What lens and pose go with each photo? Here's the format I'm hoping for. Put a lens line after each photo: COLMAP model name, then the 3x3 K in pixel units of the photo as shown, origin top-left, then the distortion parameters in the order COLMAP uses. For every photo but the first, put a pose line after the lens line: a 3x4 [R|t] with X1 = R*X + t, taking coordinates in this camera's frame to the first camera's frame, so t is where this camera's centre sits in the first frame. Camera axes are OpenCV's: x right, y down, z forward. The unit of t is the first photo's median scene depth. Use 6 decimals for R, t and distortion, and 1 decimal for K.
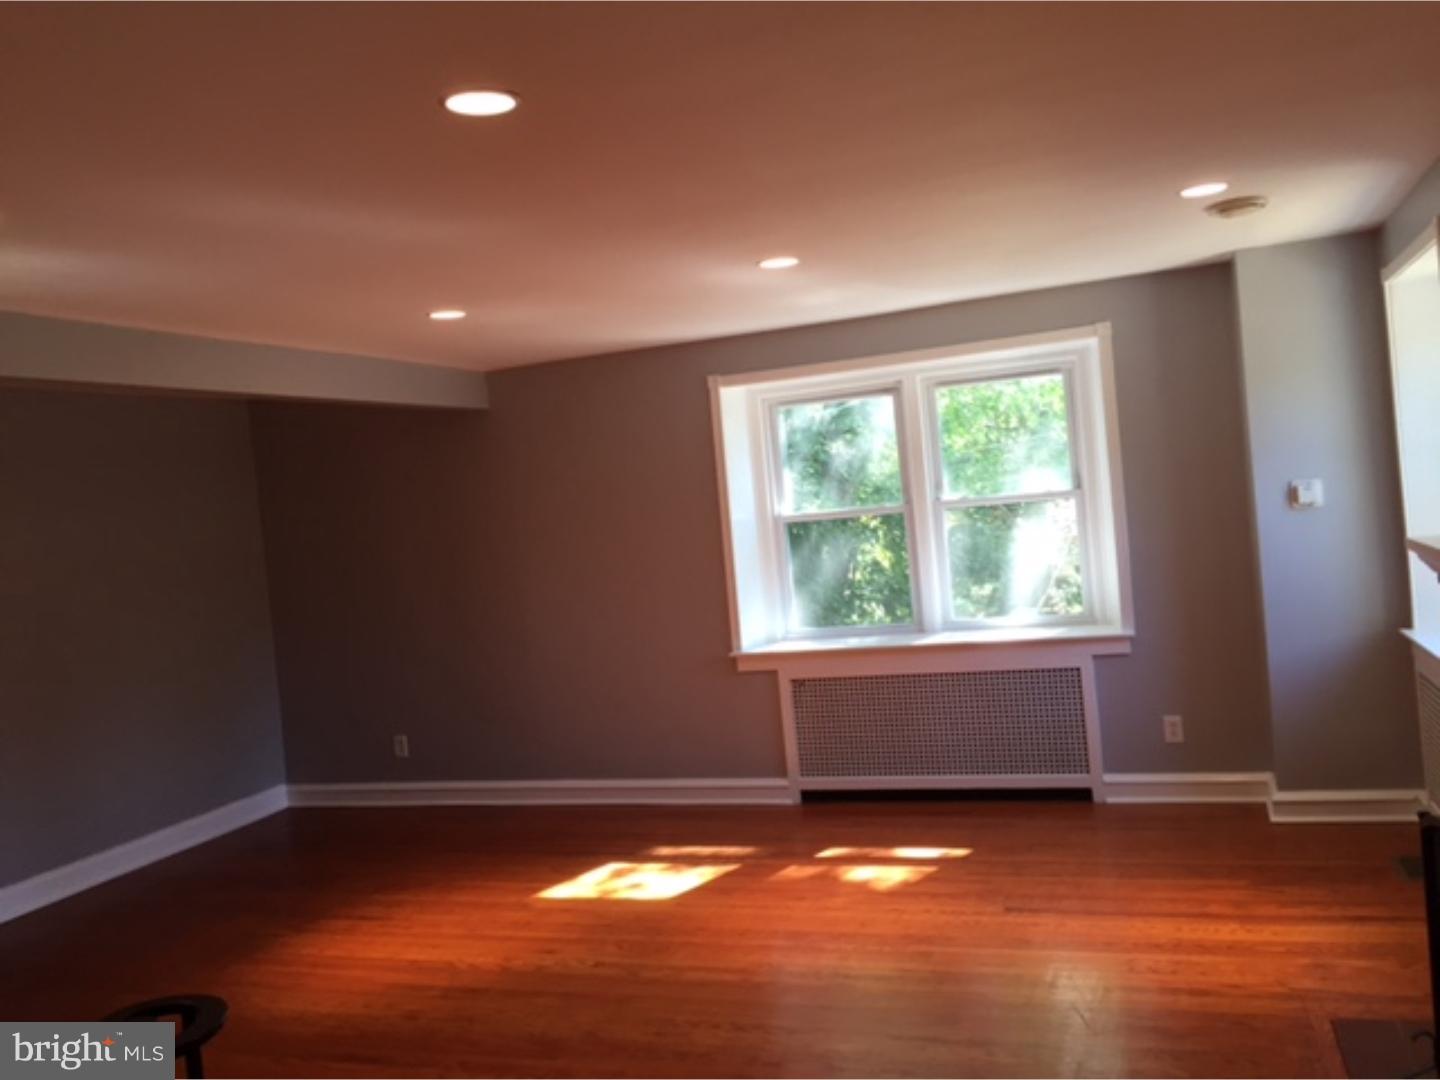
lens RADIAL K [[1225.5, 0, 723.6], [0, 1225.5, 513.0], [0, 0, 1]] dist [0.056633, -0.070601]
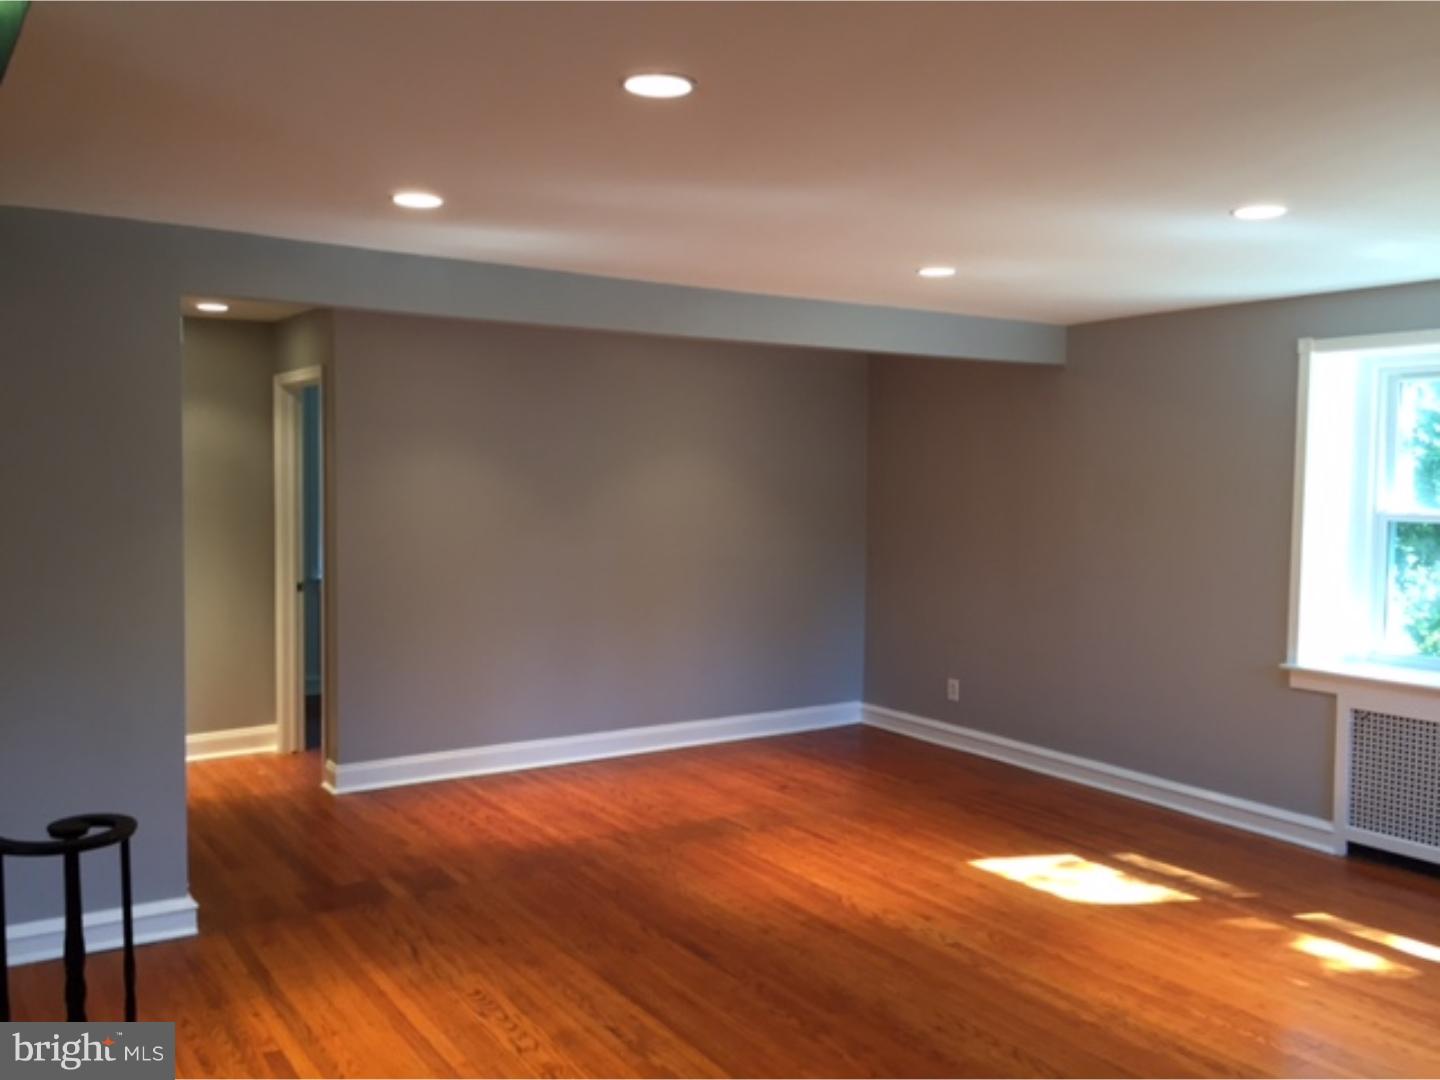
lens RADIAL K [[1225.5, 0, 725.4], [0, 1225.5, 528.4], [0, 0, 1]] dist [0.056633, -0.070601]
pose [[0.799576, 0.129751, -0.586381, 0.251457], [-0.092682, 0.991345, 0.092981, -0.032244], [0.593370, -0.019998, 0.804681, 0.096404]]
